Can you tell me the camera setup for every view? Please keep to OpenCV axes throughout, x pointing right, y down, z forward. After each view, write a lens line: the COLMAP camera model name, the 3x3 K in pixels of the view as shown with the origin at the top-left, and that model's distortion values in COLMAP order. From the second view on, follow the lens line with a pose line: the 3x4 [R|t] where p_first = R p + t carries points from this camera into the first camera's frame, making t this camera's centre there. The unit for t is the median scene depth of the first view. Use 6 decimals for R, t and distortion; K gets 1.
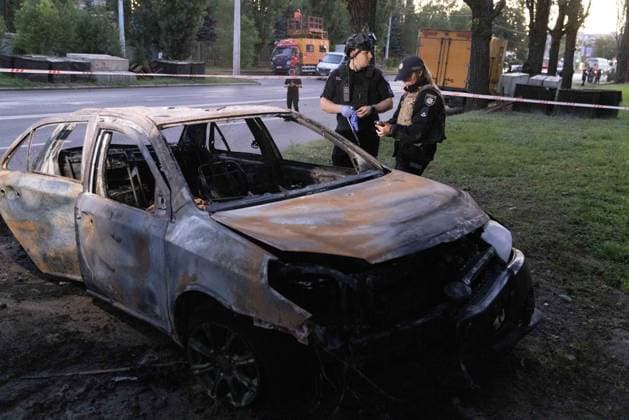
lens RADIAL K [[566.1, 0, 322.7], [0, 566.1, 211.8], [0, 0, 1]] dist [0.009444, 0.001133]
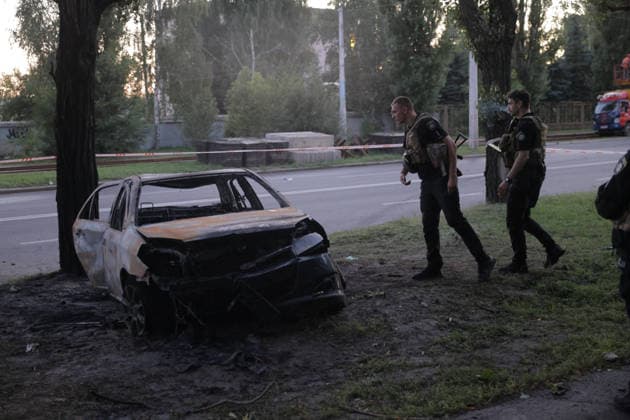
lens RADIAL K [[844.7, 0, 336.5], [0, 844.7, 209.1], [0, 0, 1]] dist [0.017892, -0.006675]
pose [[0.920377, -0.035172, -0.389448, 0.972120], [-0.028474, 0.987275, -0.156454, 0.238704], [0.389995, 0.155086, 0.907663, -0.799739]]
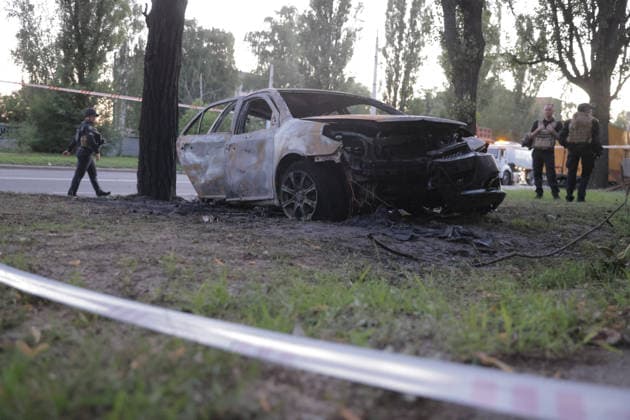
lens RADIAL K [[600.3, 0, 335.2], [0, 600.3, 210.7], [0, 0, 1]] dist [-0.002152, 0.007662]
pose [[0.976302, 0.023600, -0.215120, 0.225249], [-0.067436, 0.977719, -0.198791, 0.456871], [0.205636, 0.208587, 0.956141, -0.498683]]
